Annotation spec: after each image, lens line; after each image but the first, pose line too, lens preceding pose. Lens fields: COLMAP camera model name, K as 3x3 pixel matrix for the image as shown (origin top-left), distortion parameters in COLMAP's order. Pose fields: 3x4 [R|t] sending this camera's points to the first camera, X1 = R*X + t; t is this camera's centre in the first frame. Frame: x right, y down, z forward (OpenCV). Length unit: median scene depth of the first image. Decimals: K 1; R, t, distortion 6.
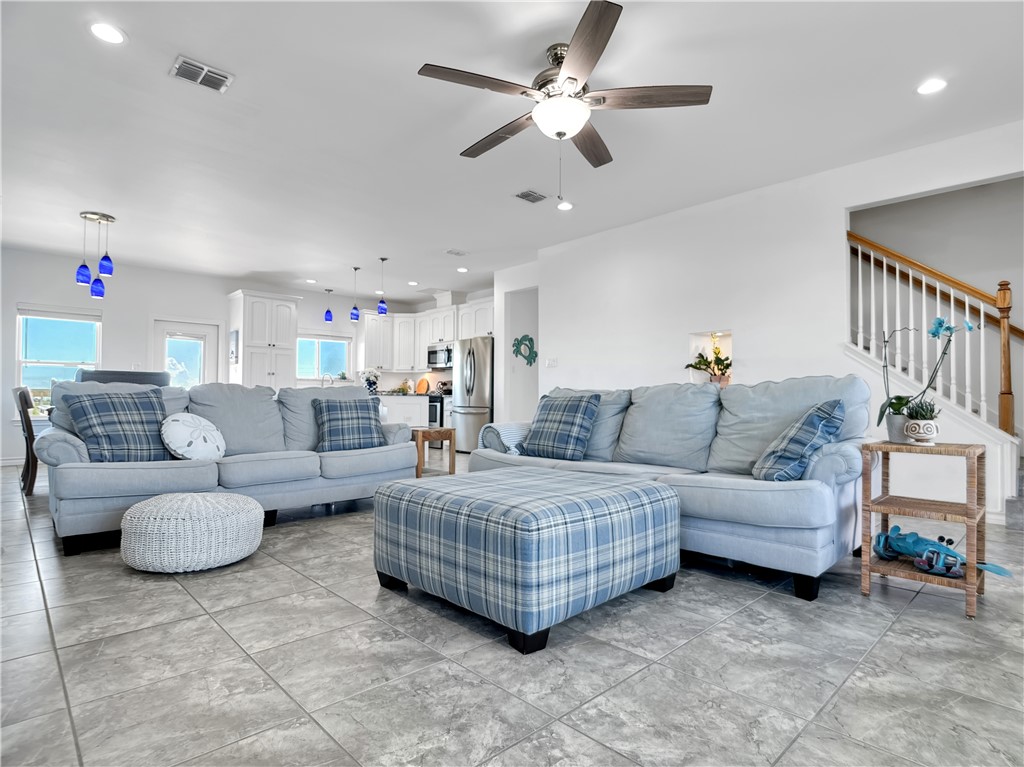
lens RADIAL K [[538.5, 0, 517.3], [0, 538.5, 386.9], [0, 0, 1]] dist [-0.006303, -0.000585]
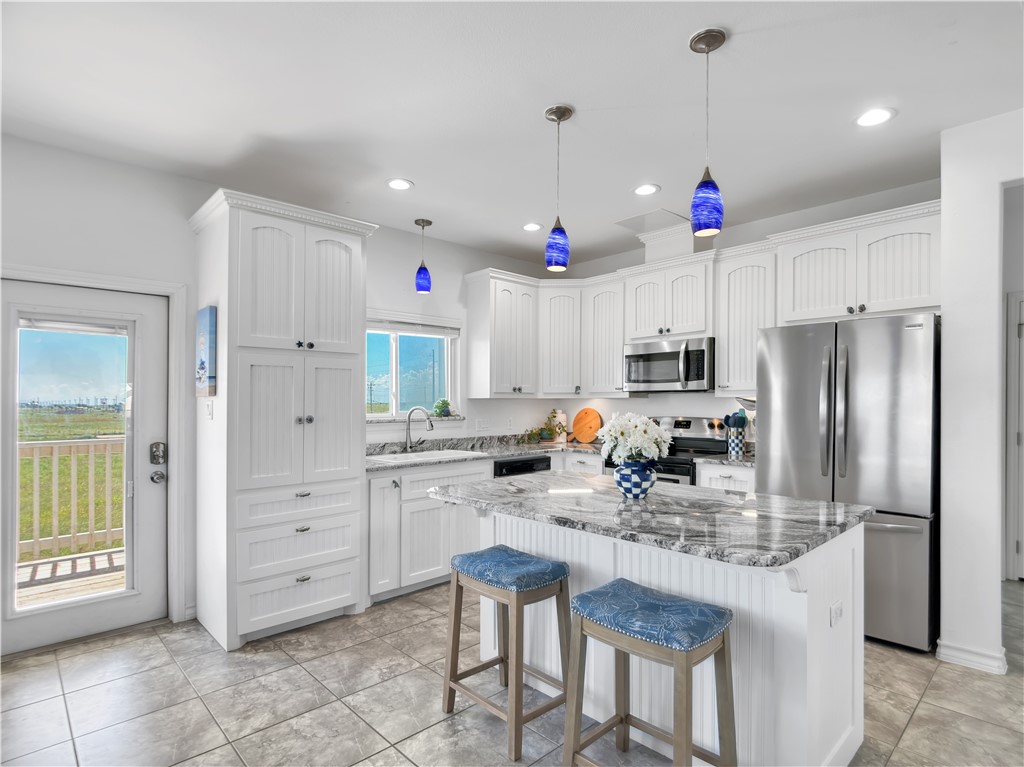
lens RADIAL K [[538.5, 0, 508.2], [0, 538.5, 380.1], [0, 0, 1]] dist [-0.006303, -0.000585]
pose [[0.999880, -0.007456, -0.013590, -0.278686], [0.007338, 0.999935, -0.008767, -0.043631], [0.013655, 0.008666, 0.999869, 0.562082]]
